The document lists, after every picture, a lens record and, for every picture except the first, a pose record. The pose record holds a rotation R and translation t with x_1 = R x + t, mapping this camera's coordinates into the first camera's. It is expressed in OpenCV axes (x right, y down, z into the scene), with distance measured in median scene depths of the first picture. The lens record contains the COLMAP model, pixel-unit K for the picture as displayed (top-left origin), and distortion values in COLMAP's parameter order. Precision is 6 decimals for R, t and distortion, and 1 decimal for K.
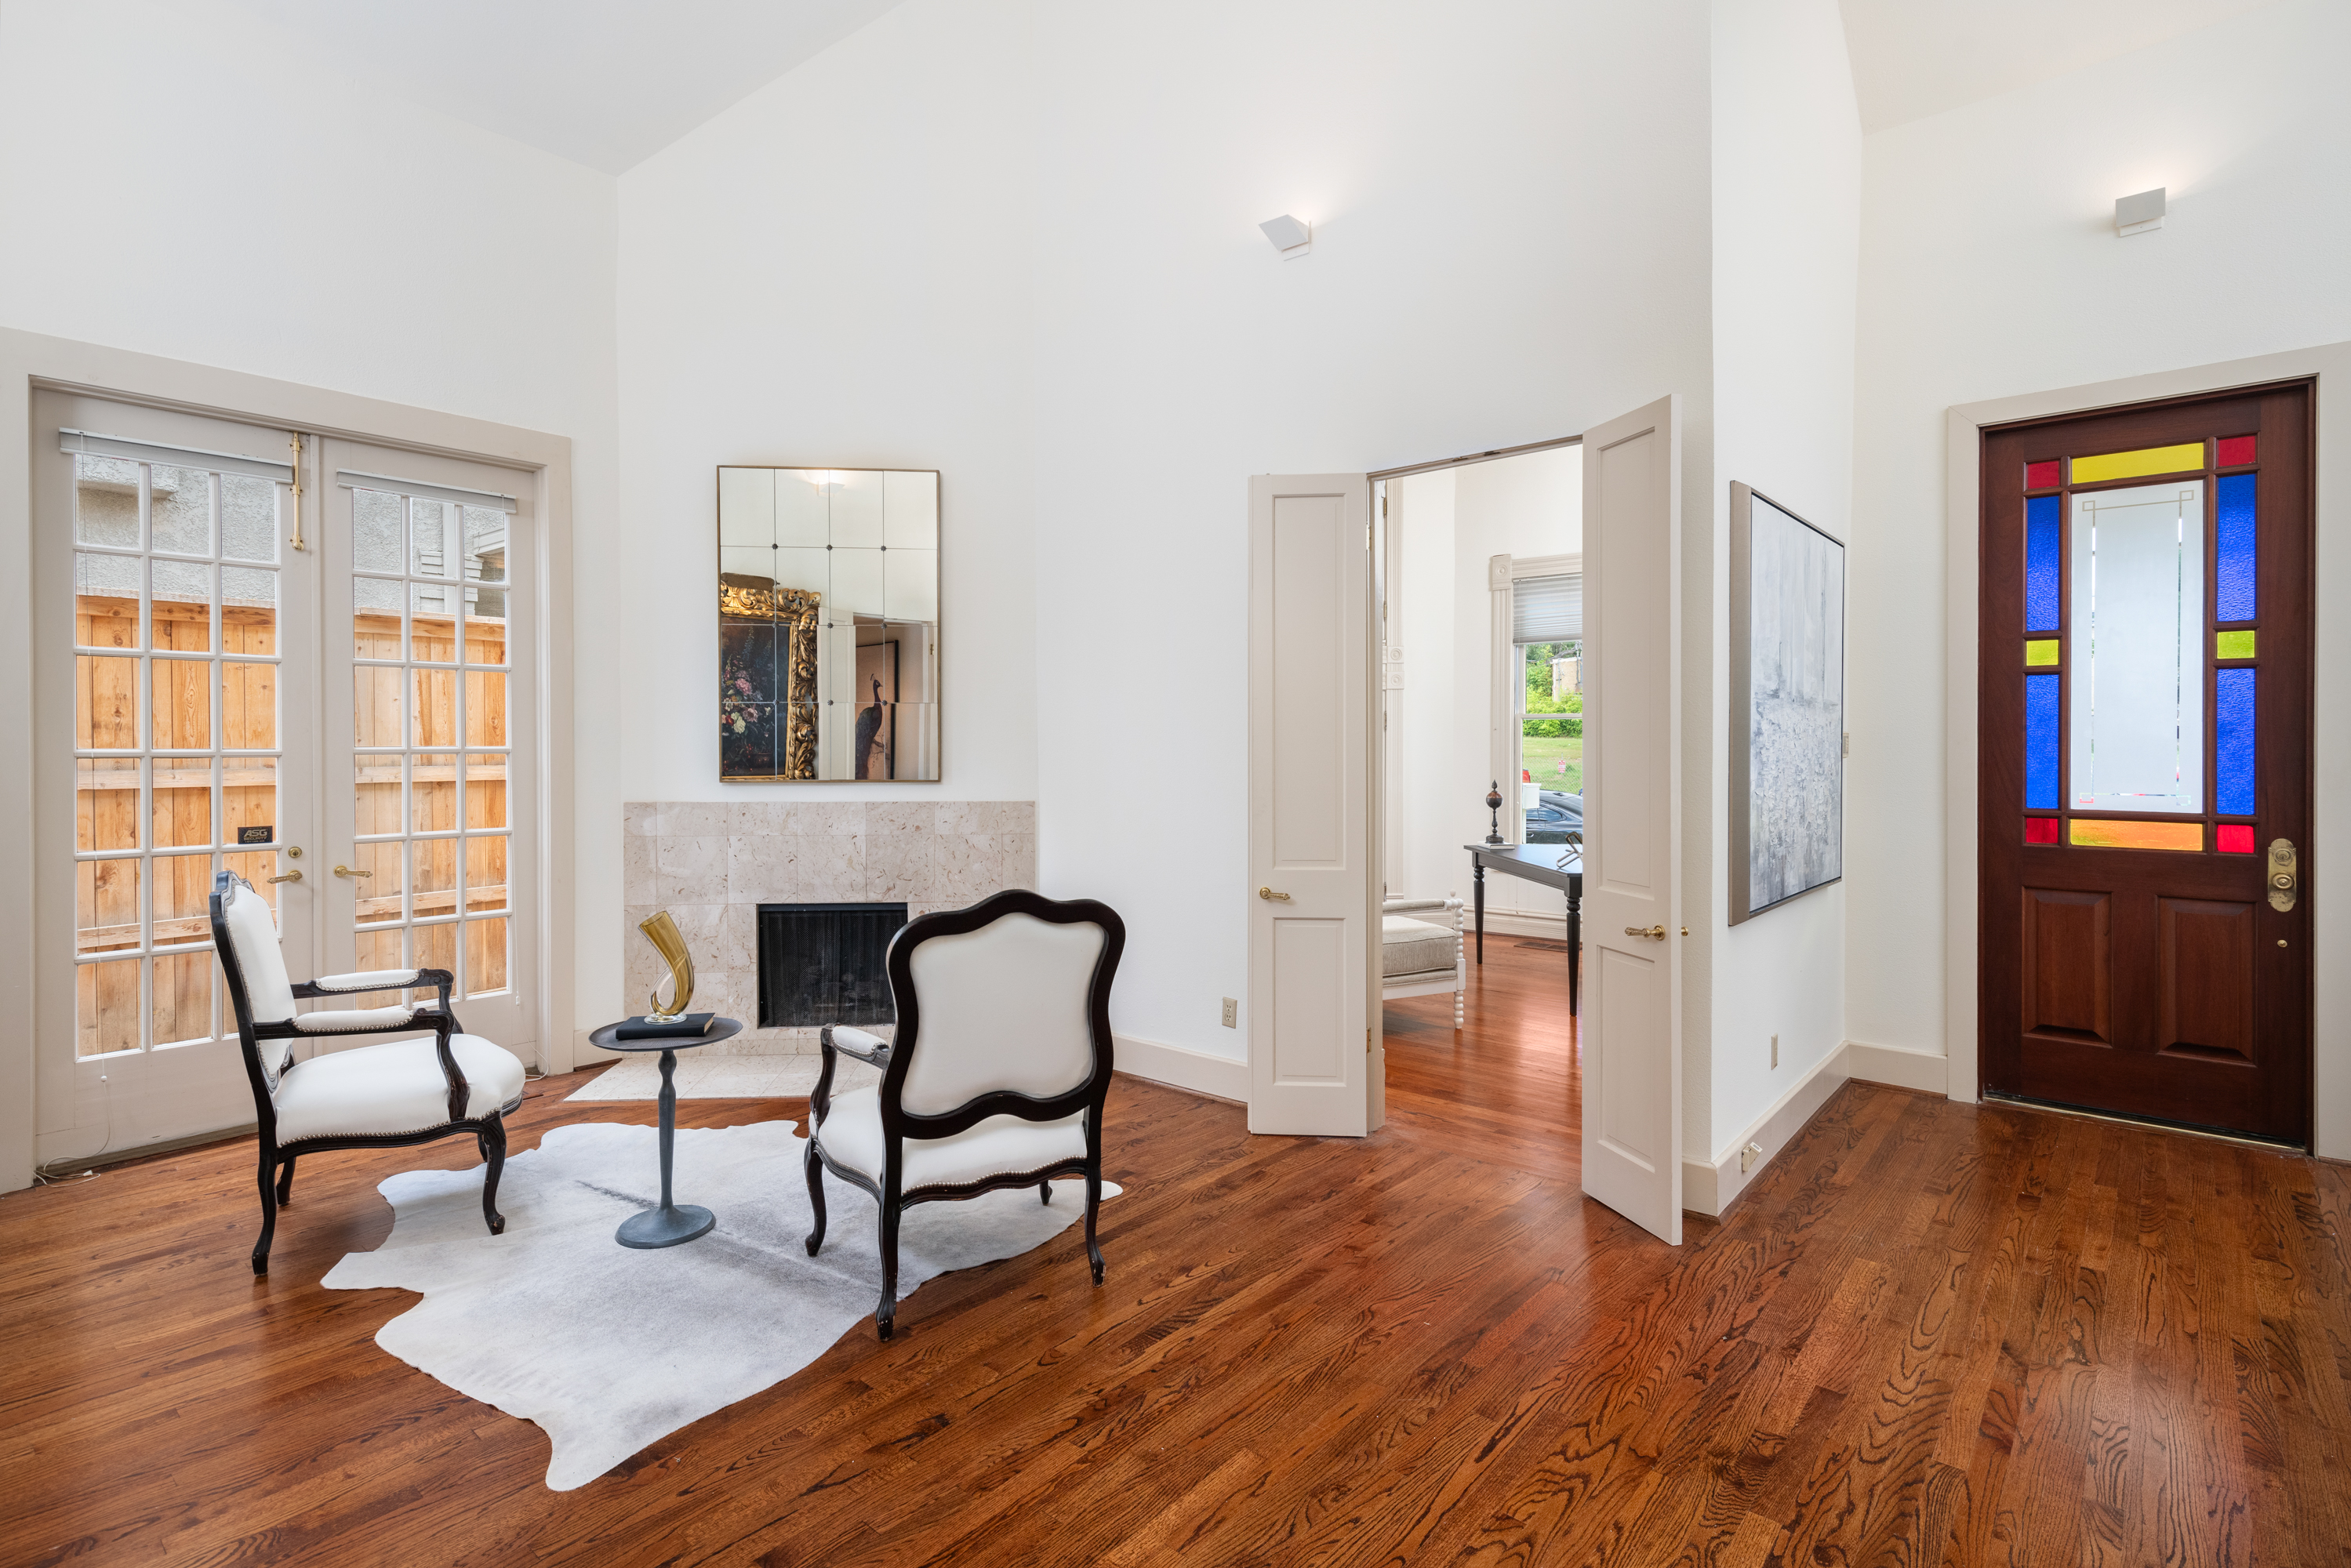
lens RADIAL K [[1143.0, 0, 1163.7], [0, 1143.0, 751.2], [0, 0, 1]] dist [0.012115, -0.001728]
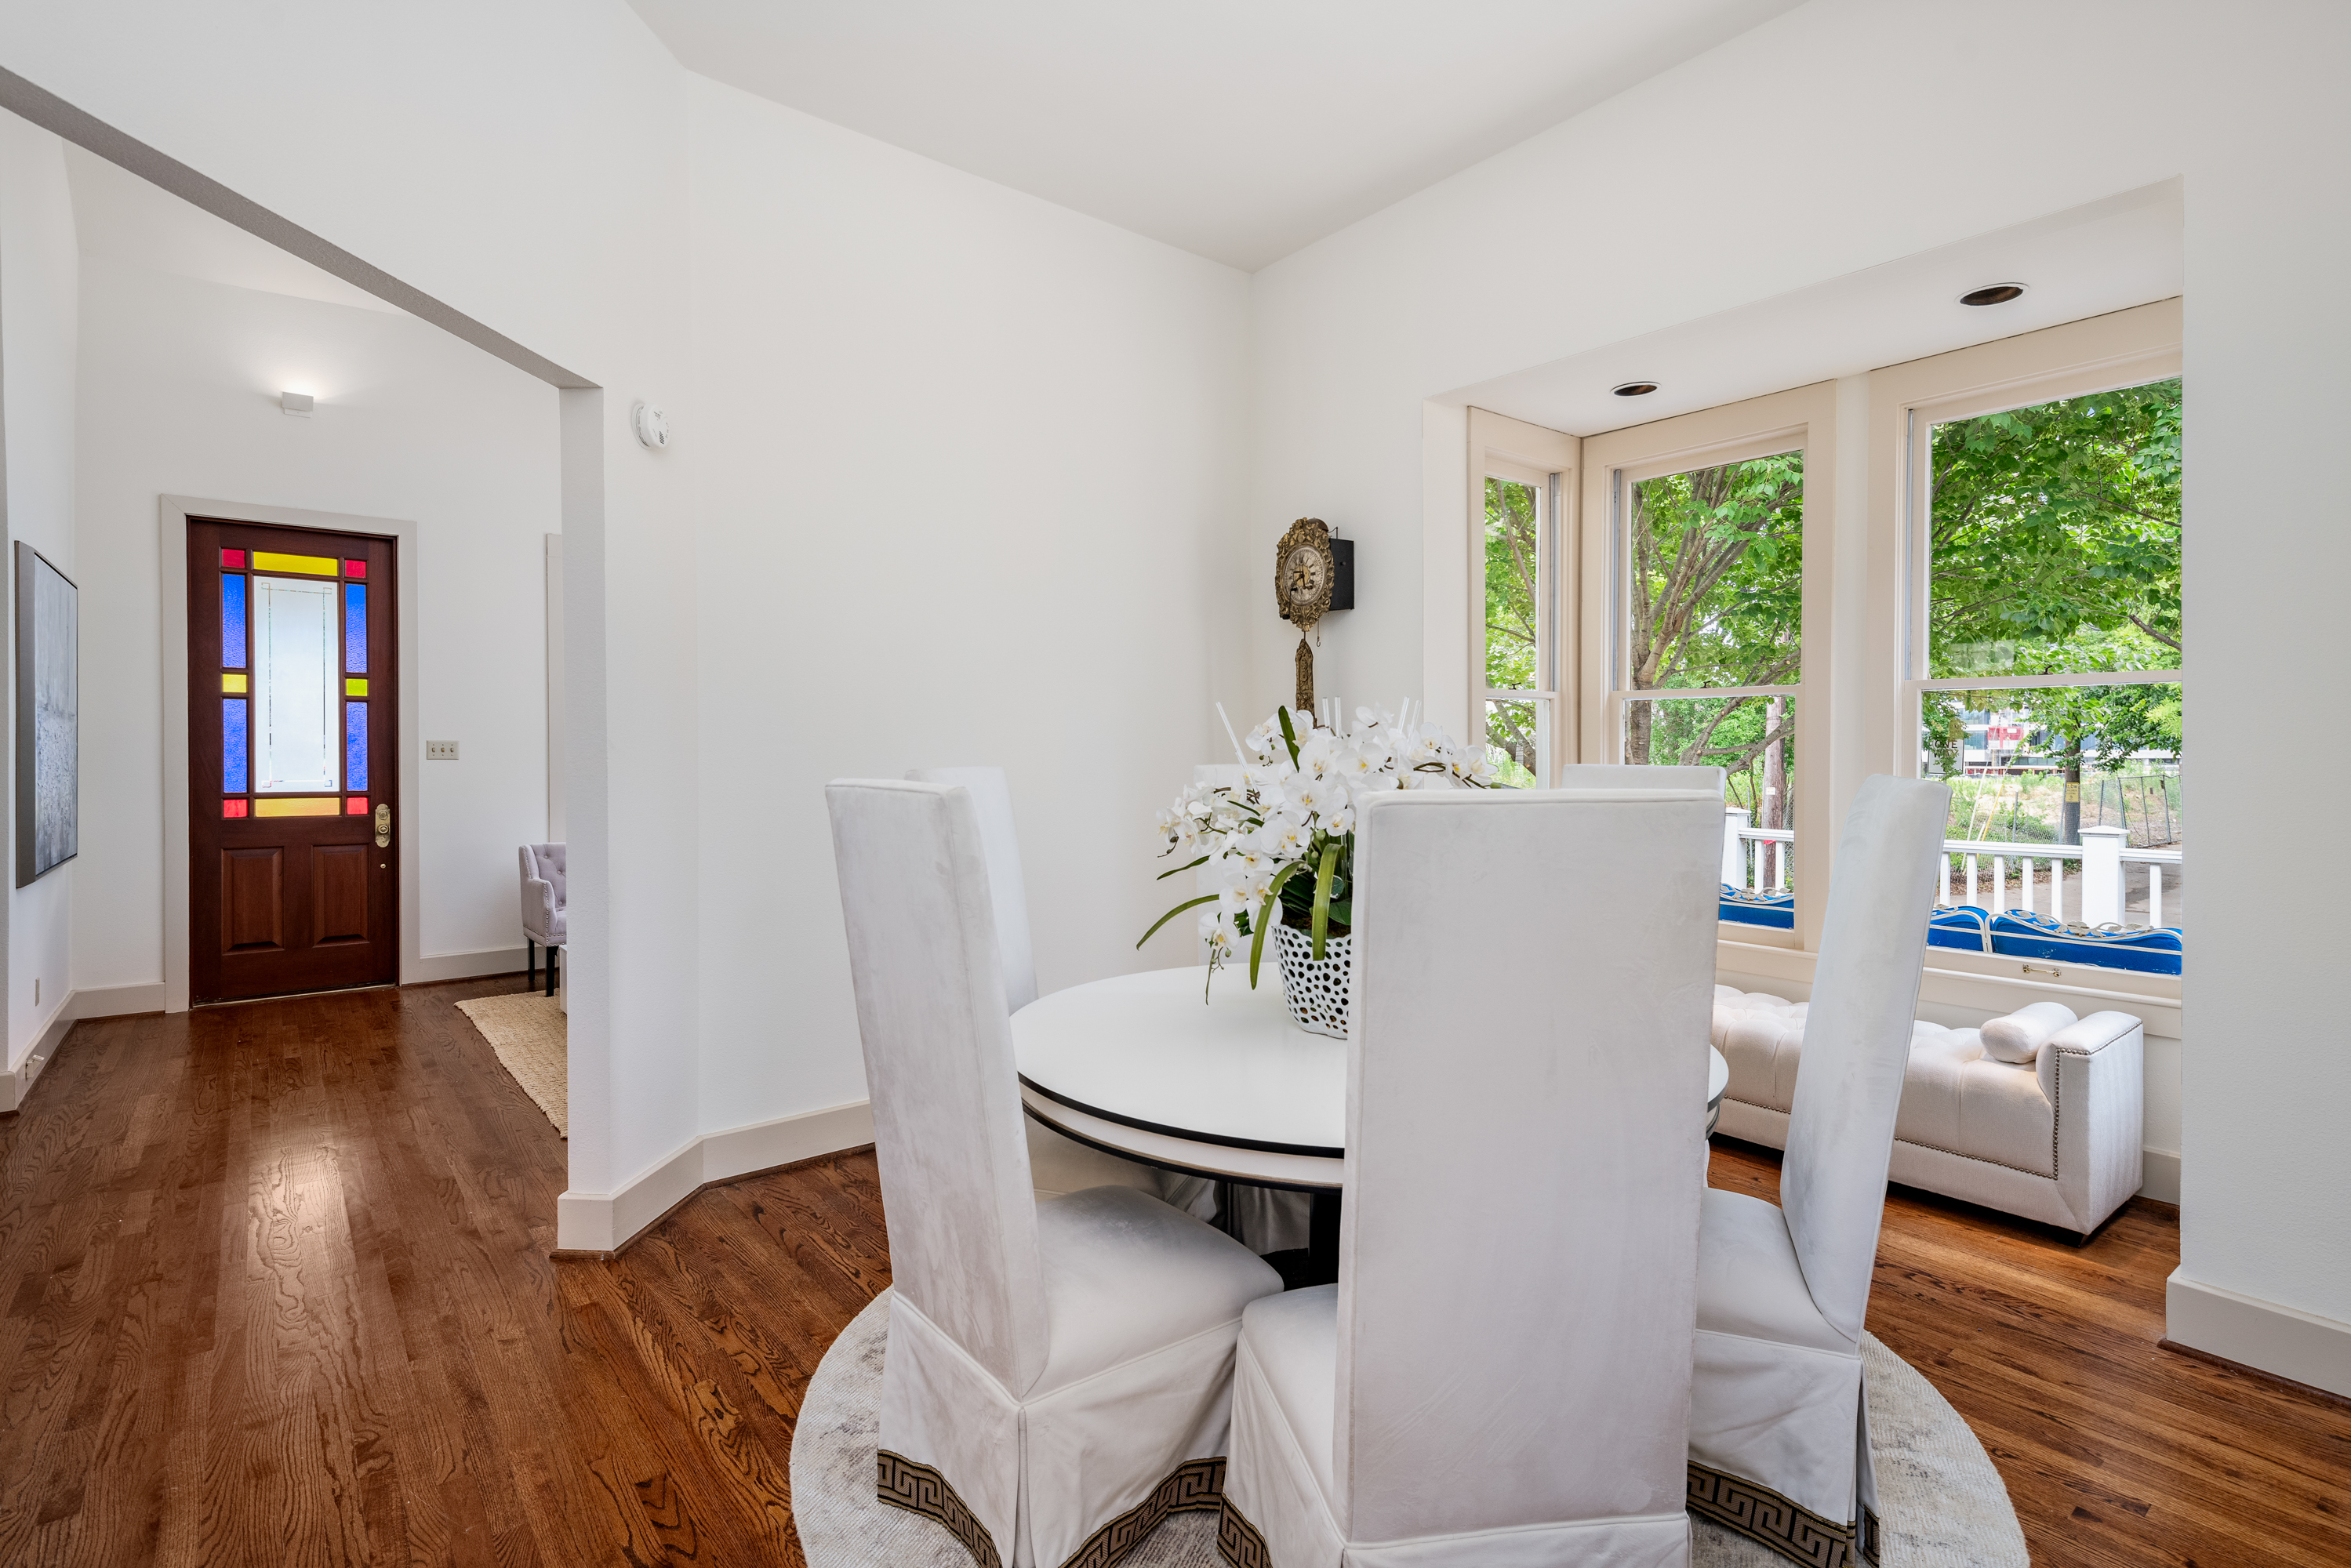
lens RADIAL K [[1143.0, 0, 1184.2], [0, 1143.0, 763.1], [0, 0, 1]] dist [0.012115, -0.001728]
pose [[0.174961, -0.008578, 0.984538, -0.468692], [0.002144, 0.999963, 0.008331, 0.004089], [-0.984573, 0.000653, 0.174973, -0.437707]]
